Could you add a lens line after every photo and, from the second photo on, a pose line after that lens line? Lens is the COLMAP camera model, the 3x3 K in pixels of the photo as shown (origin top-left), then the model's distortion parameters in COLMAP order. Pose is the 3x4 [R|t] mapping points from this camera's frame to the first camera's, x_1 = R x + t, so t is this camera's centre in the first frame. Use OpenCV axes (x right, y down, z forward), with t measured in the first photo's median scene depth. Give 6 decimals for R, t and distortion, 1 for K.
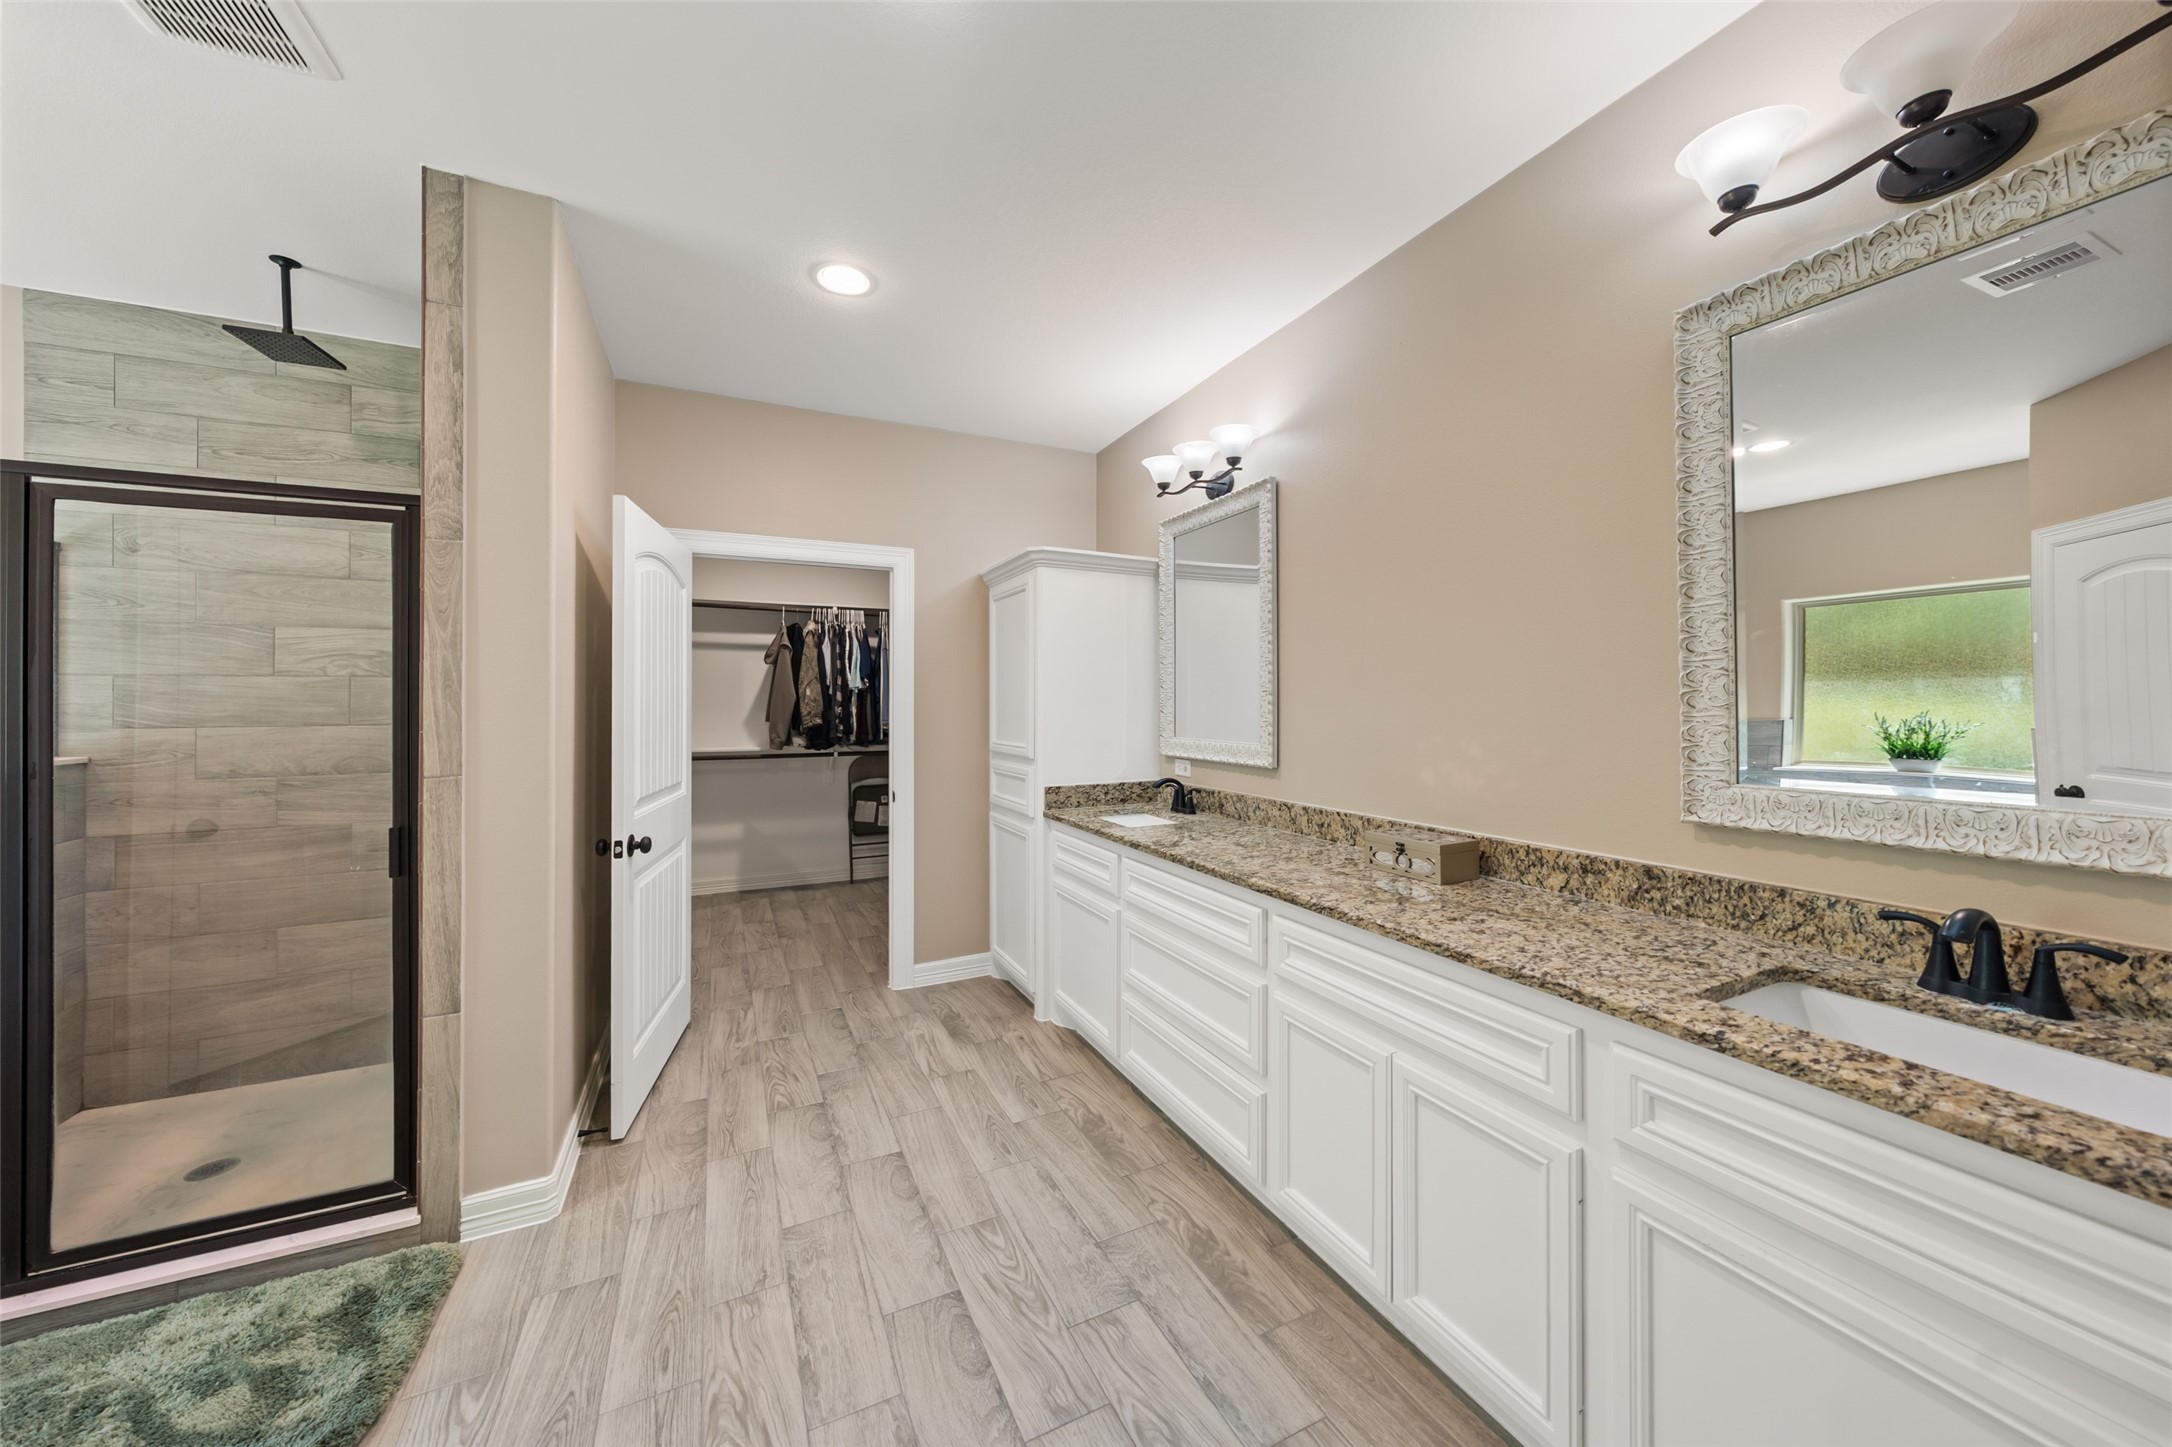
lens RADIAL K [[758.0, 0, 1073.4], [0, 758.0, 706.8], [0, 0, 1]] dist [-0.002546, 0.000090]
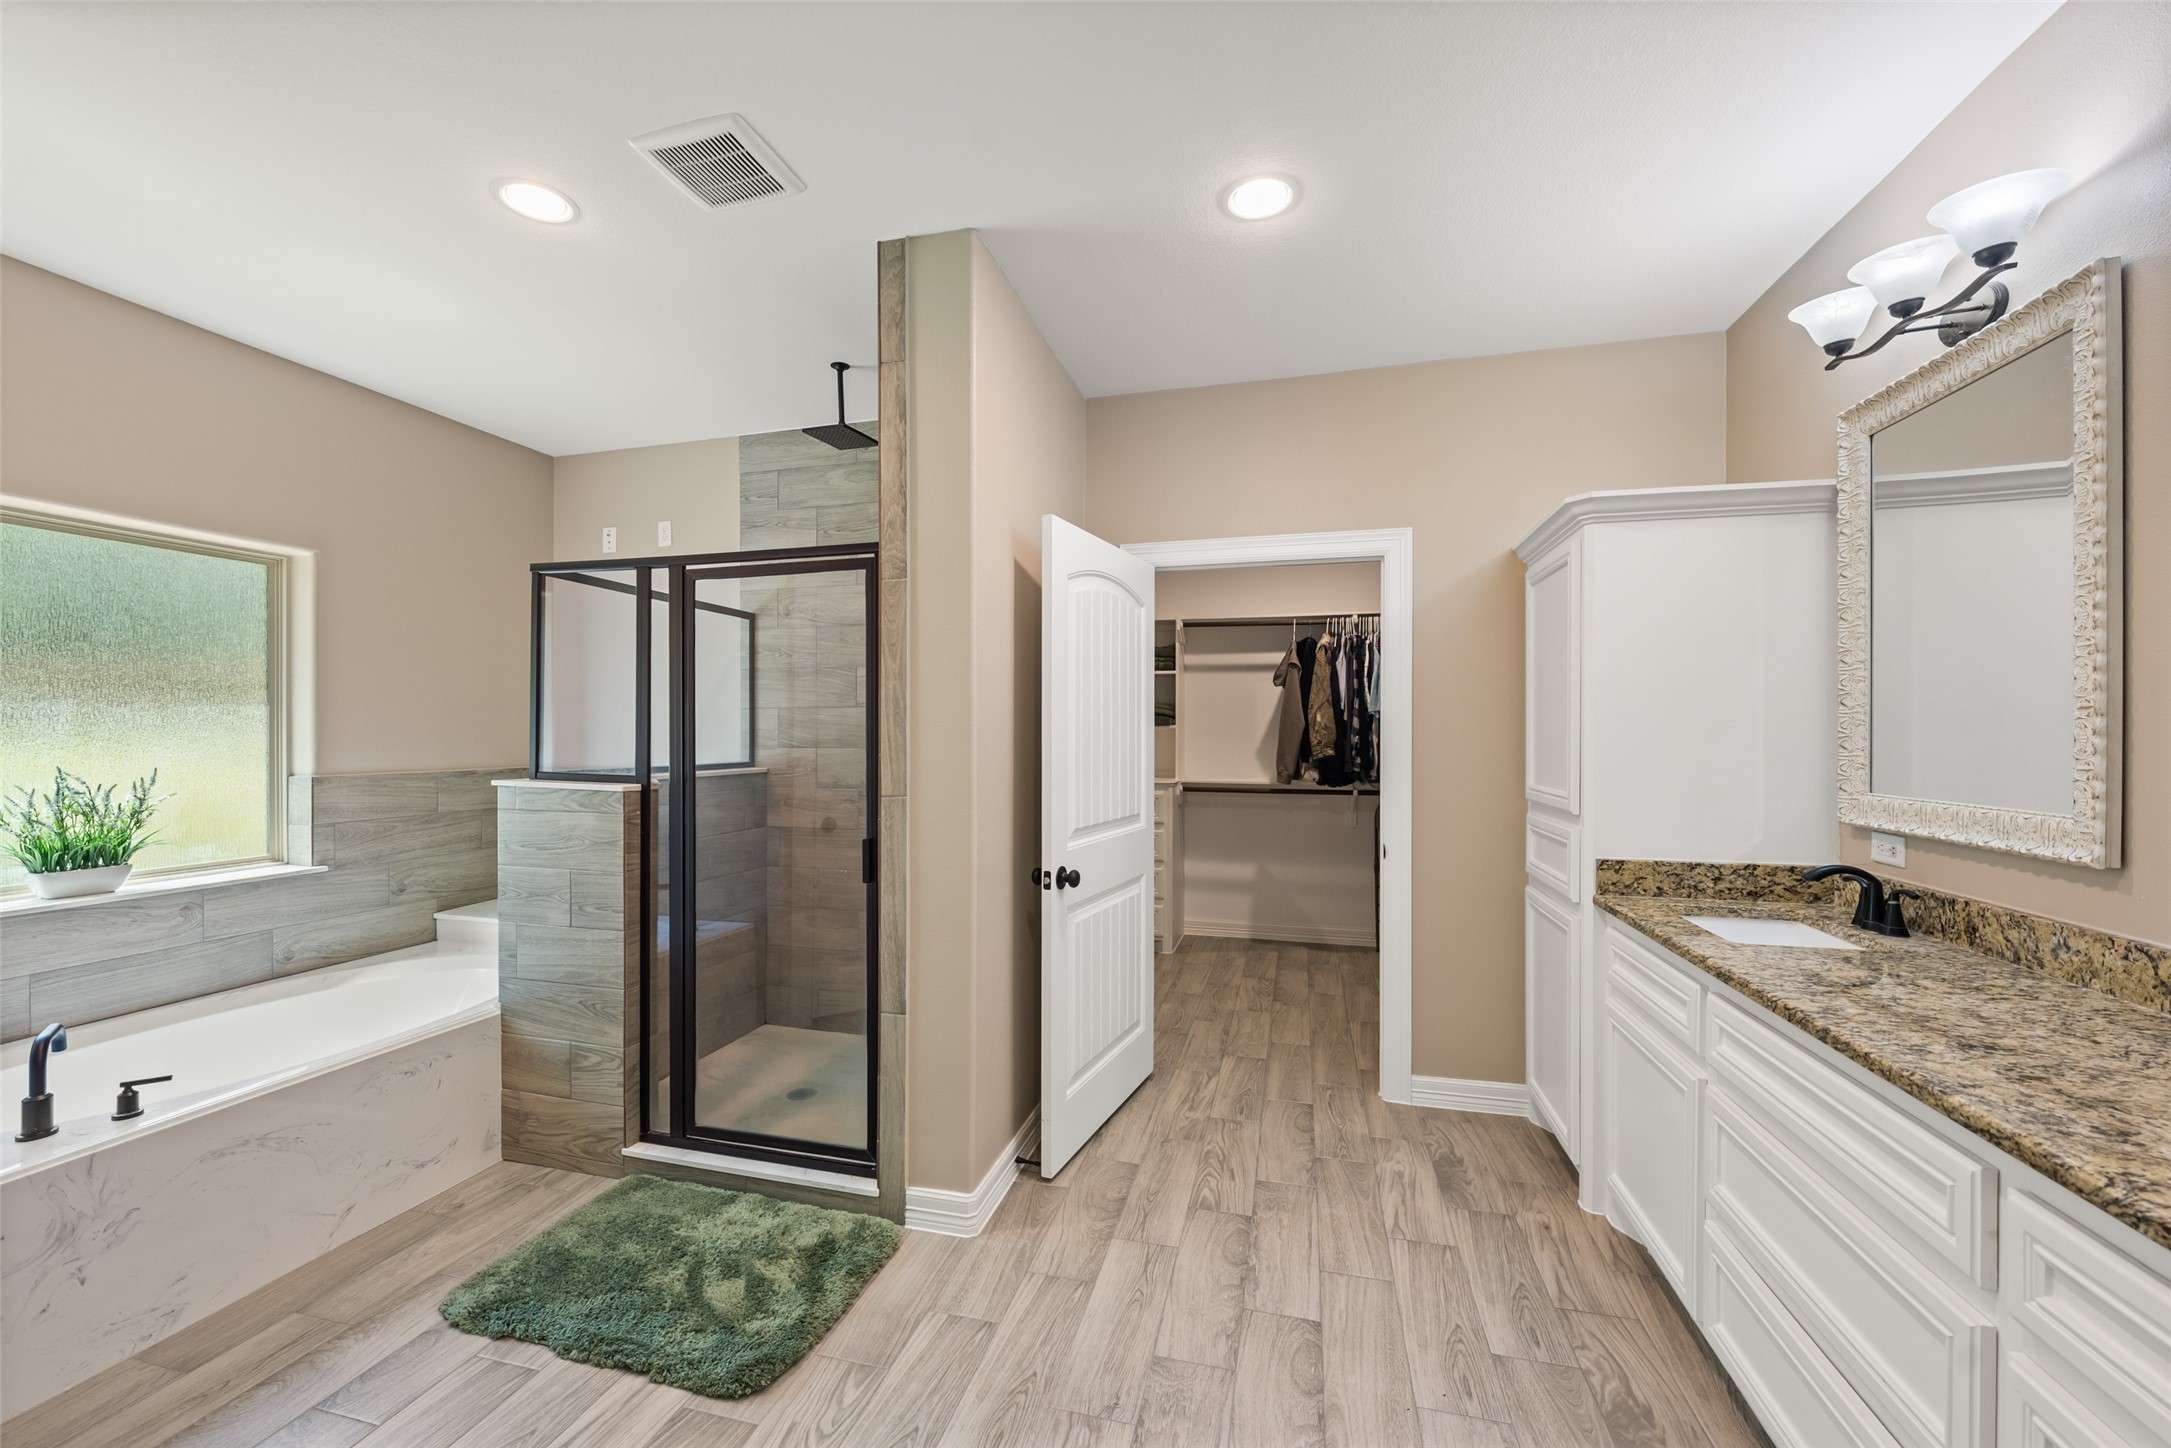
lens RADIAL K [[859.4, 0, 1075.8], [0, 859.4, 737.9], [0, 0, 1]] dist [-0.000006, -0.000454]
pose [[0.756452, 0.008290, -0.653997, 0.125404], [-0.006439, 0.999966, 0.005228, -0.000269], [0.654018, 0.000257, 0.756479, 0.164833]]
